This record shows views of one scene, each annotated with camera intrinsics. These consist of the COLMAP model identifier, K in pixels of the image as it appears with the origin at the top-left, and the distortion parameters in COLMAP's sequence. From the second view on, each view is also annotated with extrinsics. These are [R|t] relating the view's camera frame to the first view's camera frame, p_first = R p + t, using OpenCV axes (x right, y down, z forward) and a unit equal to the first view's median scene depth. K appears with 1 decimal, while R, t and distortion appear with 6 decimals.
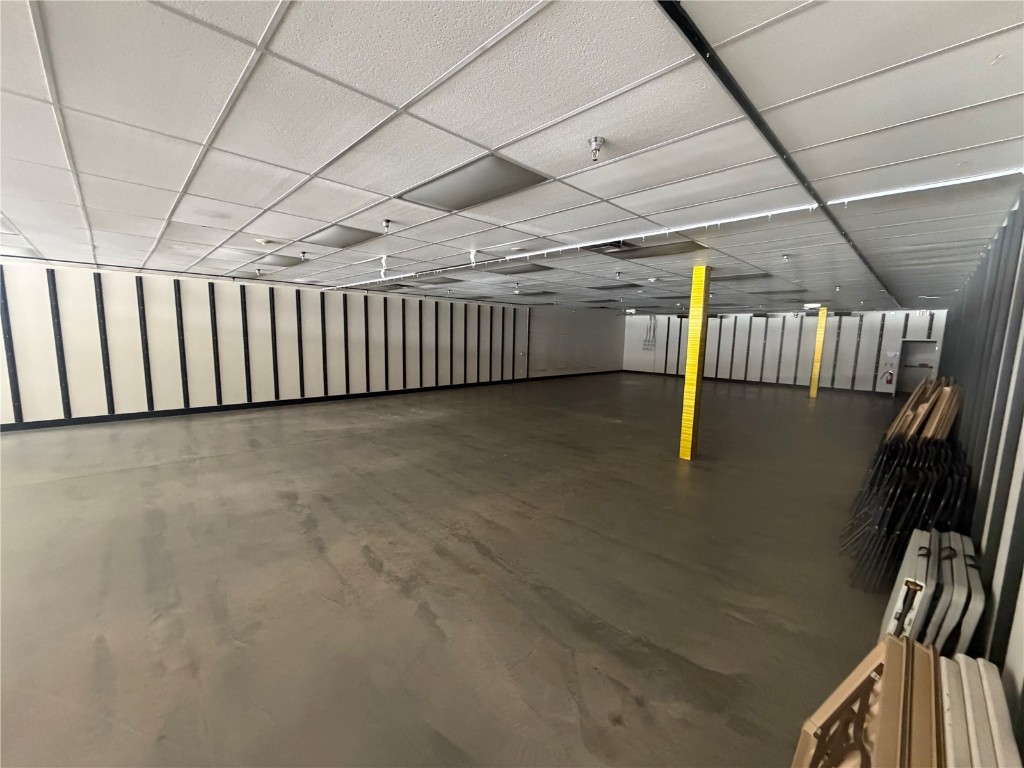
lens RADIAL K [[405.1, 0, 510.2], [0, 405.1, 385.0], [0, 0, 1]] dist [-0.001255, 0.000342]
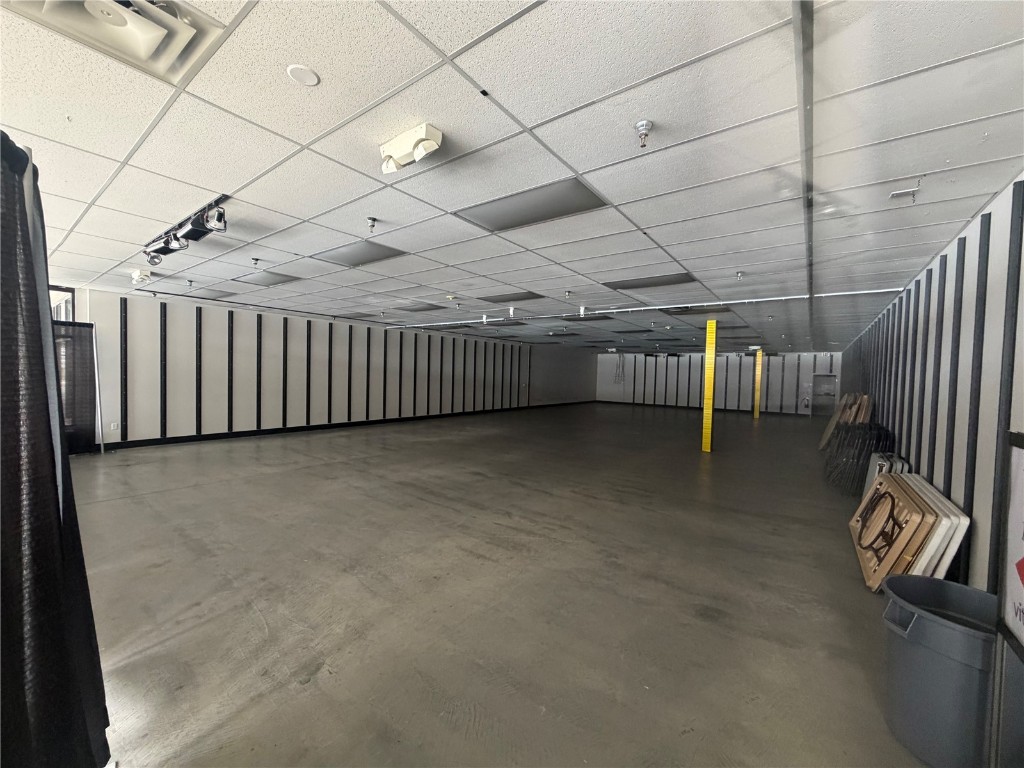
lens RADIAL K [[405.1, 0, 510.2], [0, 405.1, 385.0], [0, 0, 1]] dist [-0.001255, 0.000342]
pose [[0.988101, 0.001296, 0.153803, -0.226140], [0.012869, 0.995761, -0.091071, 0.032952], [-0.153270, 0.091966, 0.983896, -0.155736]]
